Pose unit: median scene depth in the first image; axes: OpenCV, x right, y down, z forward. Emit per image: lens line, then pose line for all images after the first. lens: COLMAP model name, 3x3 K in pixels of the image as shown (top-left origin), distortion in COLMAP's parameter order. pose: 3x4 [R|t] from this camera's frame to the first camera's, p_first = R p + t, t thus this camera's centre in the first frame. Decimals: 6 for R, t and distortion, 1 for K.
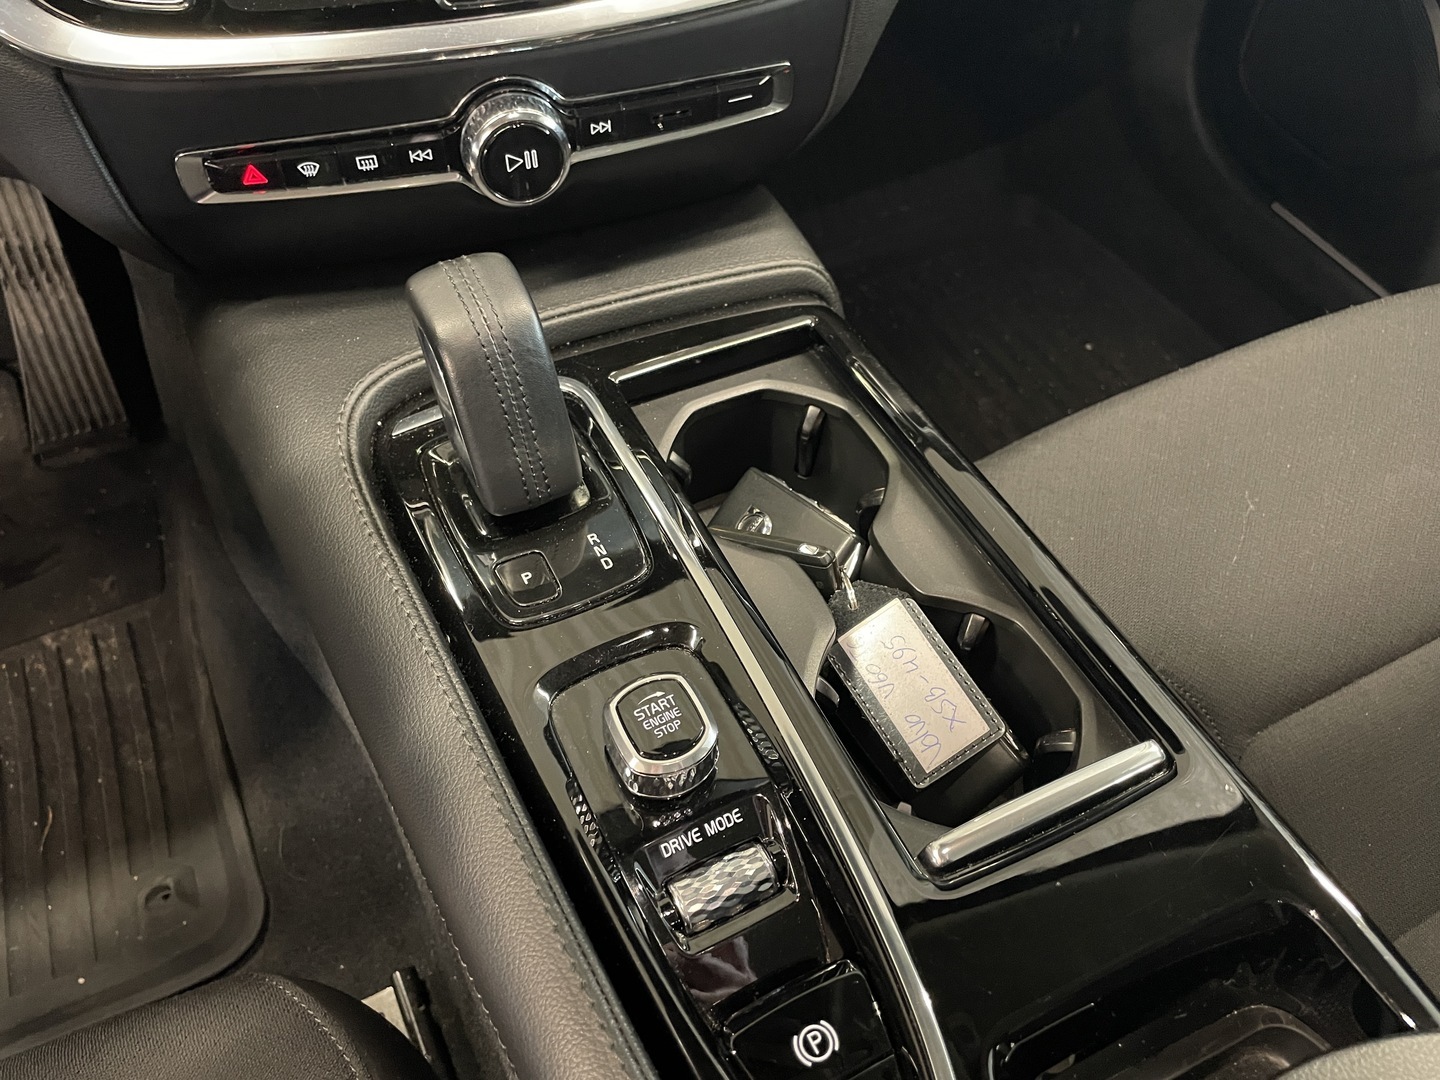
lens RADIAL K [[1008.0, 0, 720.0], [0, 1008.0, 540.0], [0, 0, 1]] dist [0.045045, -0.085922]
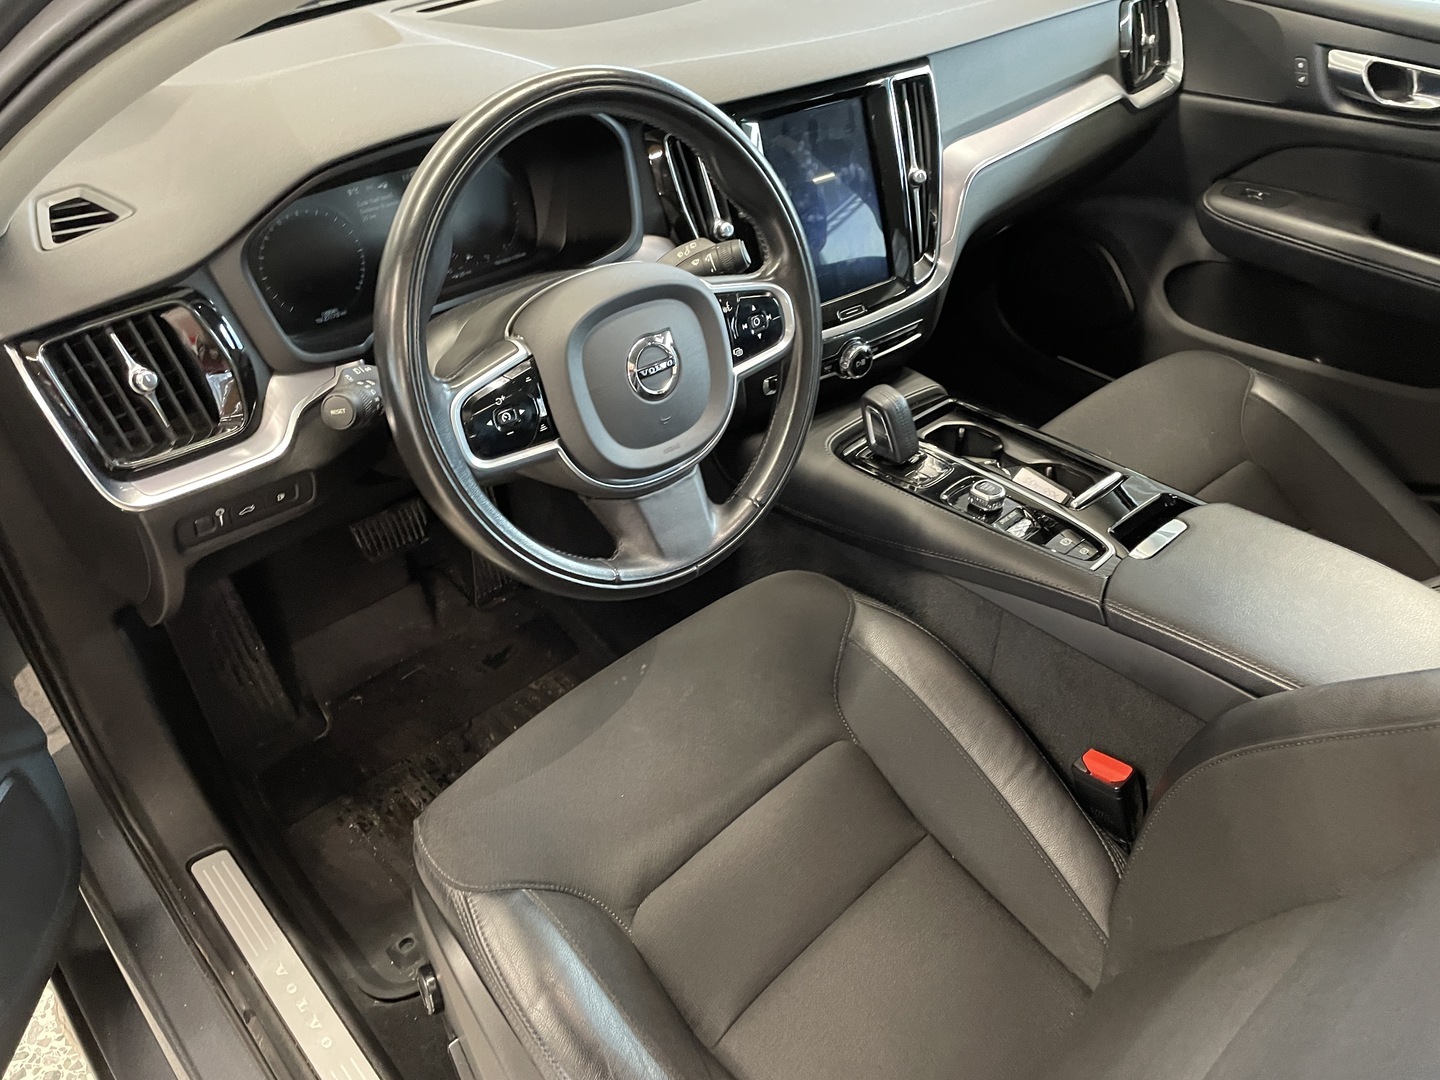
lens RADIAL K [[1008.0, 0, 720.0], [0, 1008.0, 540.0], [0, 0, 1]] dist [0.045045, -0.085922]
pose [[0.952792, -0.208837, 0.220398, -1.381914], [0.258897, 0.938022, -0.230406, 0.712752], [-0.158621, 0.276590, 0.947807, -1.654434]]
